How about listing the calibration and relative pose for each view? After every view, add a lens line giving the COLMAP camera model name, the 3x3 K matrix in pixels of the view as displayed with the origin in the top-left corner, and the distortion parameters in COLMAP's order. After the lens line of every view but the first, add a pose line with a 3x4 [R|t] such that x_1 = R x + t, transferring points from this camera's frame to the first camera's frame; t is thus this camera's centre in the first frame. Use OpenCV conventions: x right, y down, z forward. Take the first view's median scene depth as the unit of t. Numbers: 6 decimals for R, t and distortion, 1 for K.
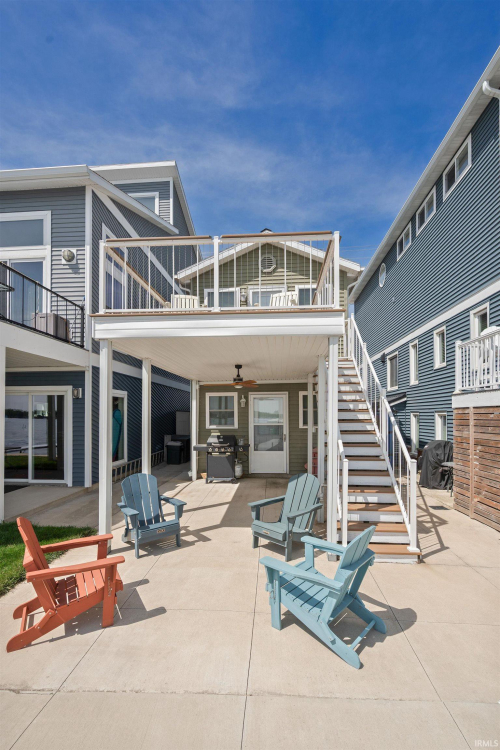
lens RADIAL K [[350.4, 0, 249.5], [0, 350.4, 419.7], [0, 0, 1]] dist [-0.000679, 0.000051]
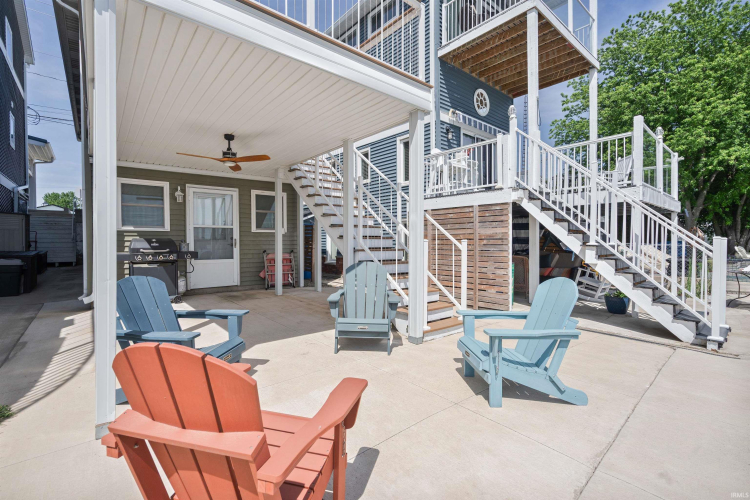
lens RADIAL K [[336.1, 0, 375.0], [0, 336.1, 250.0], [0, 0, 1]] dist [-0.002758, -0.000263]
pose [[0.716300, -0.015617, 0.697618, -0.238444], [0.005688, 0.999847, 0.016542, 0.061064], [-0.697770, -0.007881, 0.716279, 0.201338]]
